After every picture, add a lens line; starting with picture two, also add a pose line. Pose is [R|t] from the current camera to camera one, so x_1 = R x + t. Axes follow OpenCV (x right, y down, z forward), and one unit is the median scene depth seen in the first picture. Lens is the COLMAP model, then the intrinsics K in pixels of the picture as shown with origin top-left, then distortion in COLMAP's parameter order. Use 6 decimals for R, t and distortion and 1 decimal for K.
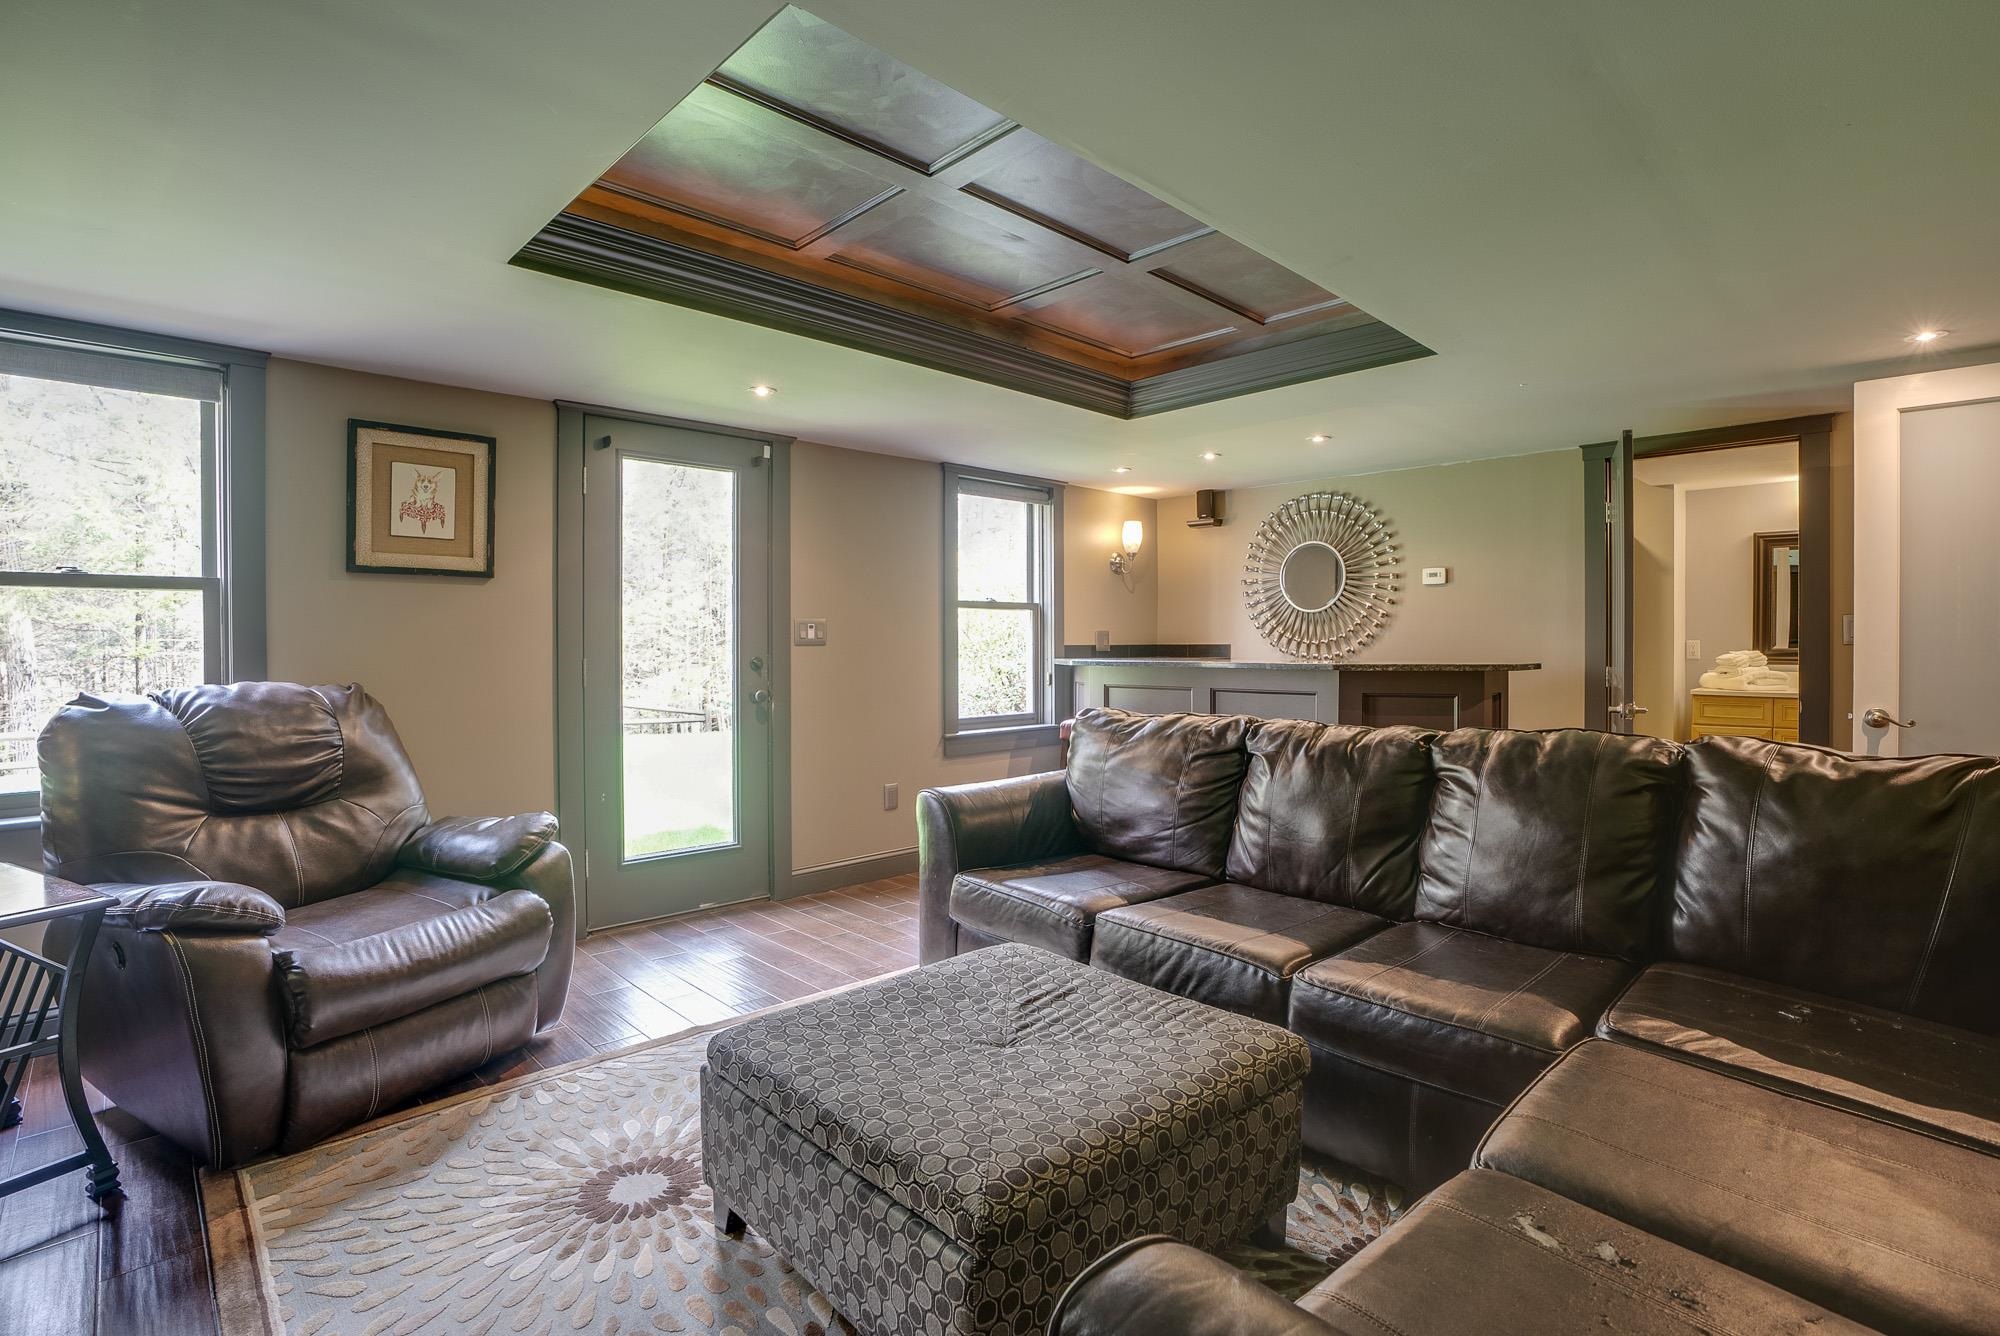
lens RADIAL K [[937.5, 0, 1004.7], [0, 937.5, 654.9], [0, 0, 1]] dist [-0.076876, 0.031598]
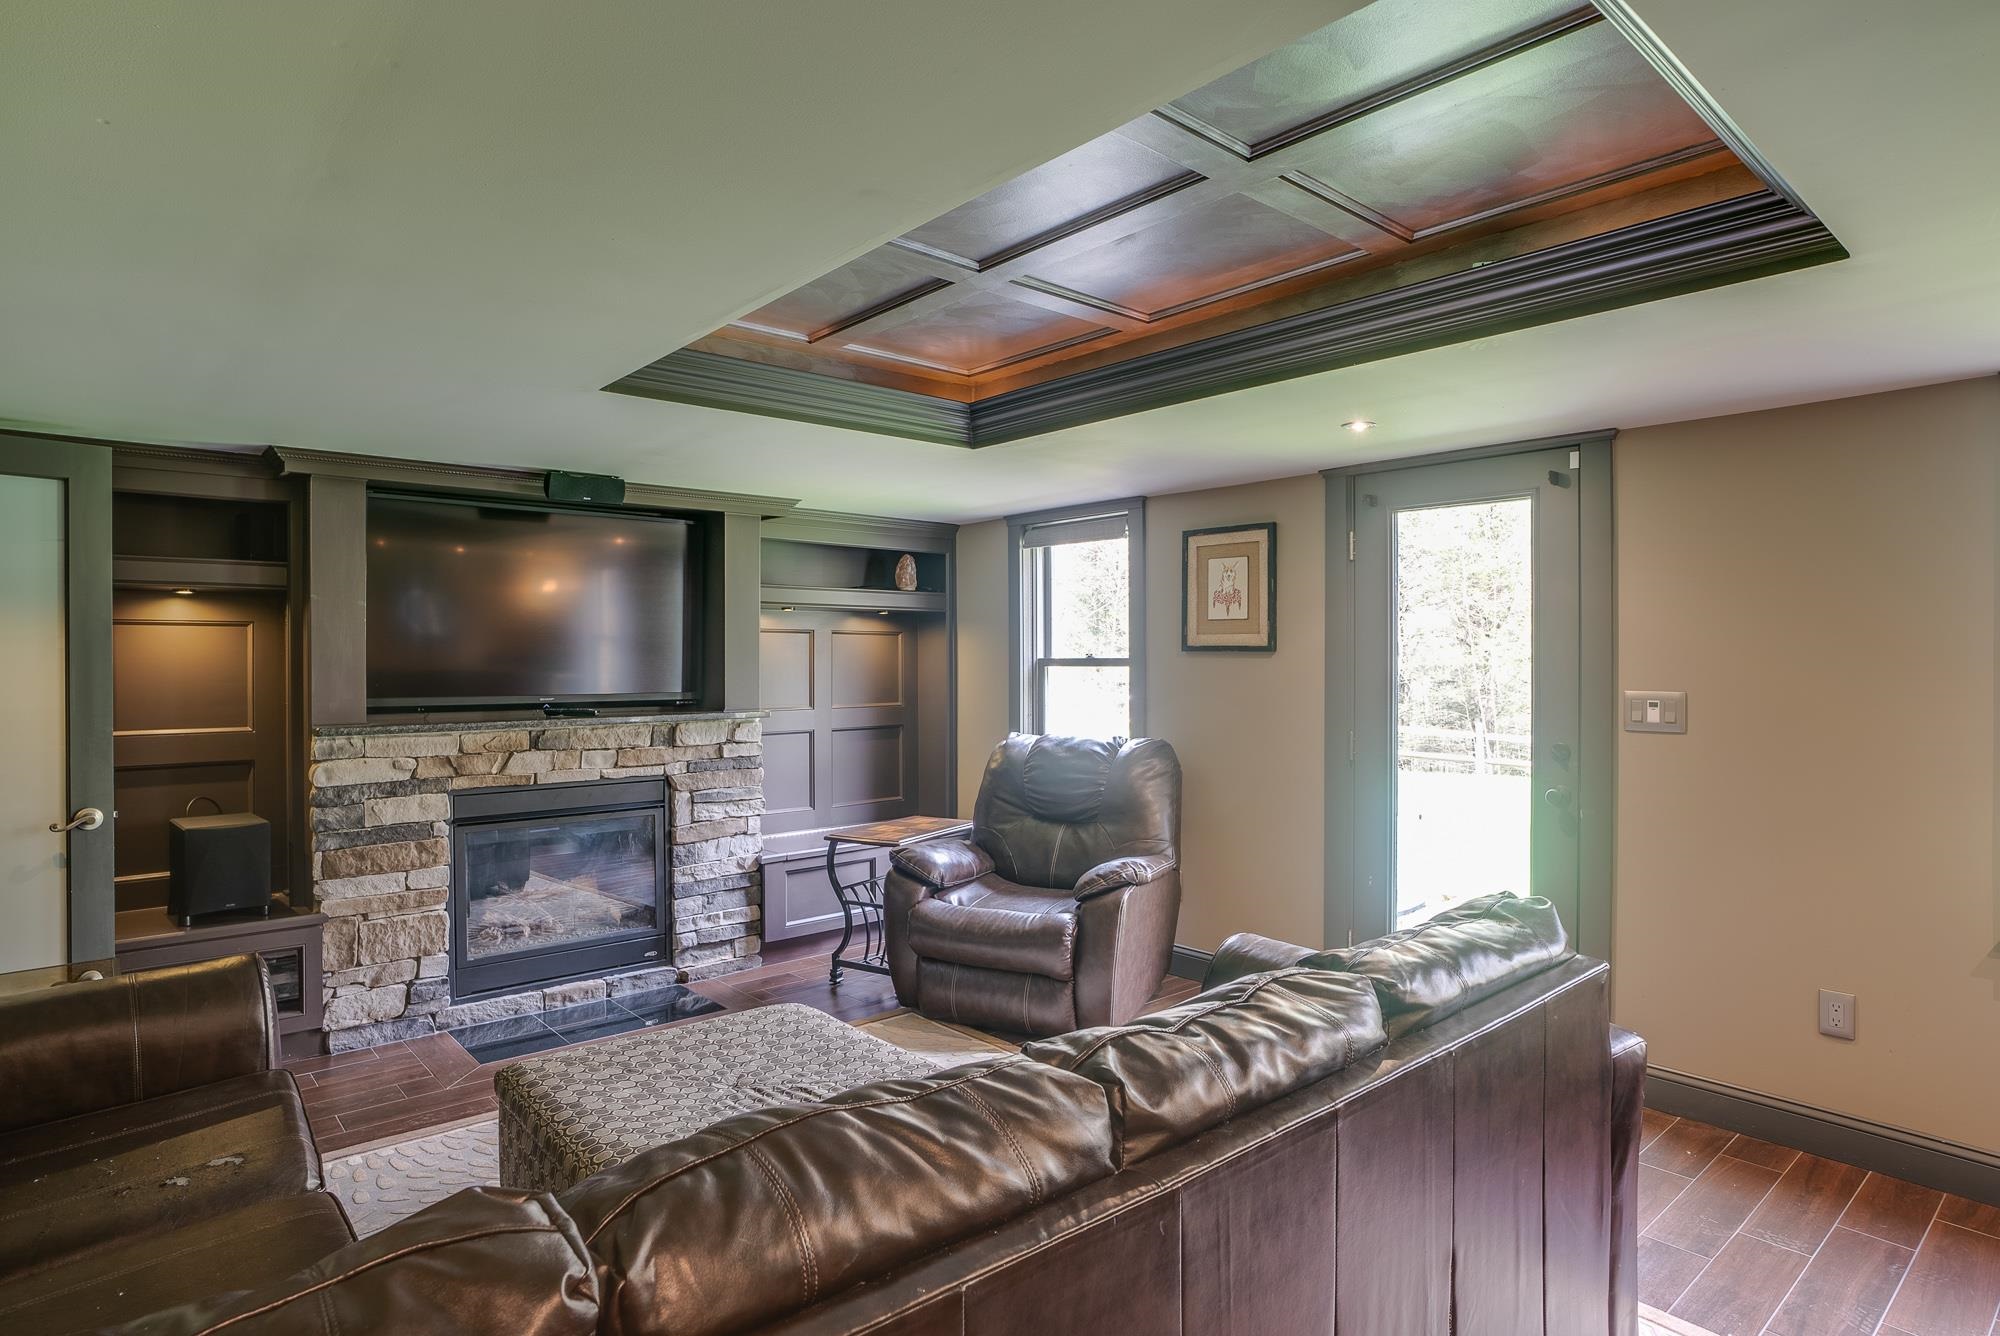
lens RADIAL K [[1041.6, 0, 993.2], [0, 1041.6, 669.0], [0, 0, 1]] dist [-0.056929, 0.033814]
pose [[-0.032865, 0.014622, -0.999353, 0.632989], [-0.014299, 0.999784, 0.015099, -0.070798], [0.999358, 0.014786, -0.032649, 0.655980]]
